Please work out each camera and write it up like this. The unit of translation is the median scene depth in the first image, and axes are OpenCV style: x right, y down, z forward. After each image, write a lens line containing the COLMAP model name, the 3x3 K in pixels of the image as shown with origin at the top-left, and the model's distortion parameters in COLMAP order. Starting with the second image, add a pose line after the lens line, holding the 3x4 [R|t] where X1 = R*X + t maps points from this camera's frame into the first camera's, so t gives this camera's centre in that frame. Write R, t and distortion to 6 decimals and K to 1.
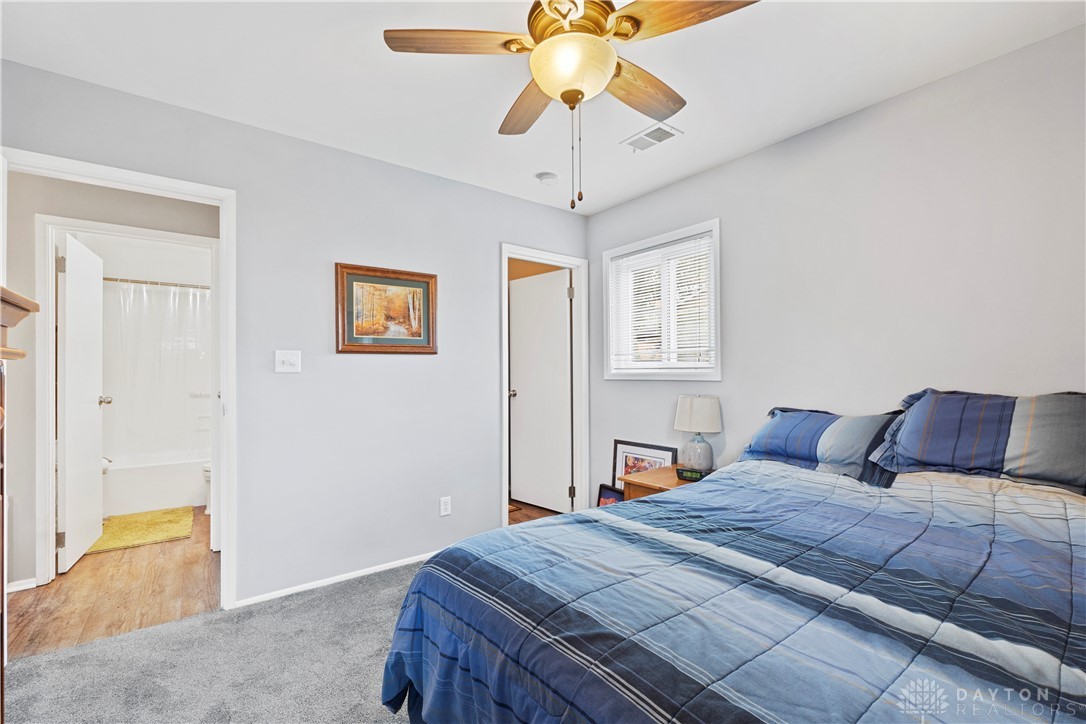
lens RADIAL K [[471.7, 0, 543.2], [0, 471.7, 371.4], [0, 0, 1]] dist [0.001541, 0.000130]
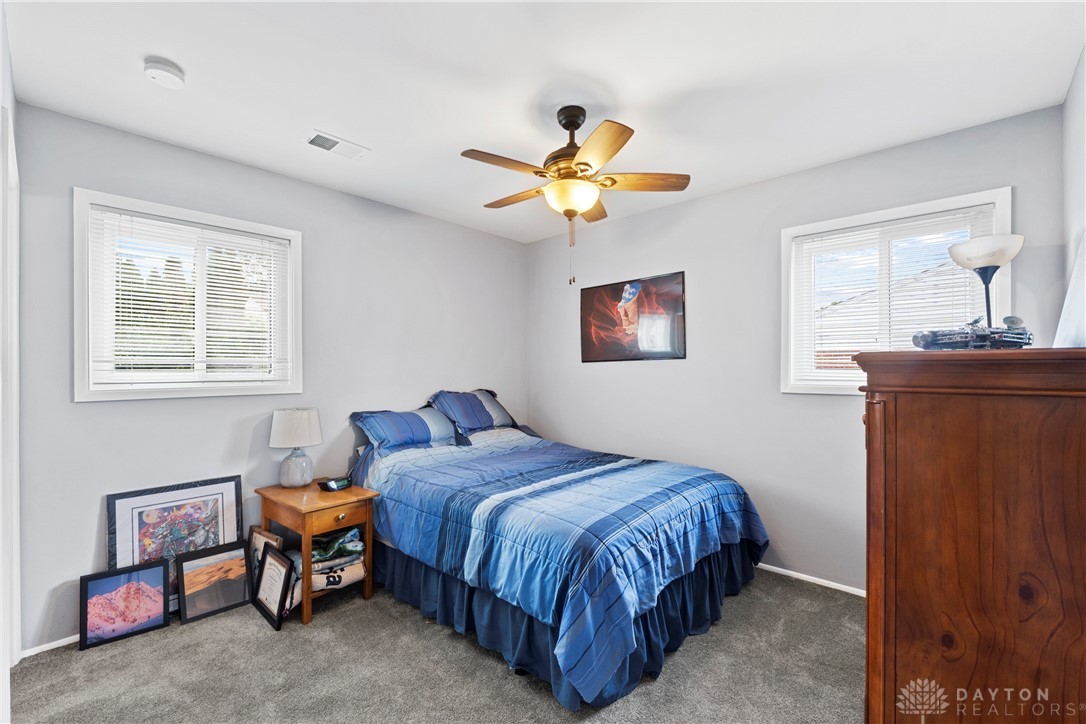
lens RADIAL K [[471.7, 0, 543.2], [0, 471.7, 371.4], [0, 0, 1]] dist [0.001541, 0.000130]
pose [[-0.177882, -0.004686, 0.984041, -0.673079], [-0.002092, 0.999988, 0.004384, -0.030644], [-0.984050, -0.001278, -0.177890, 0.627432]]
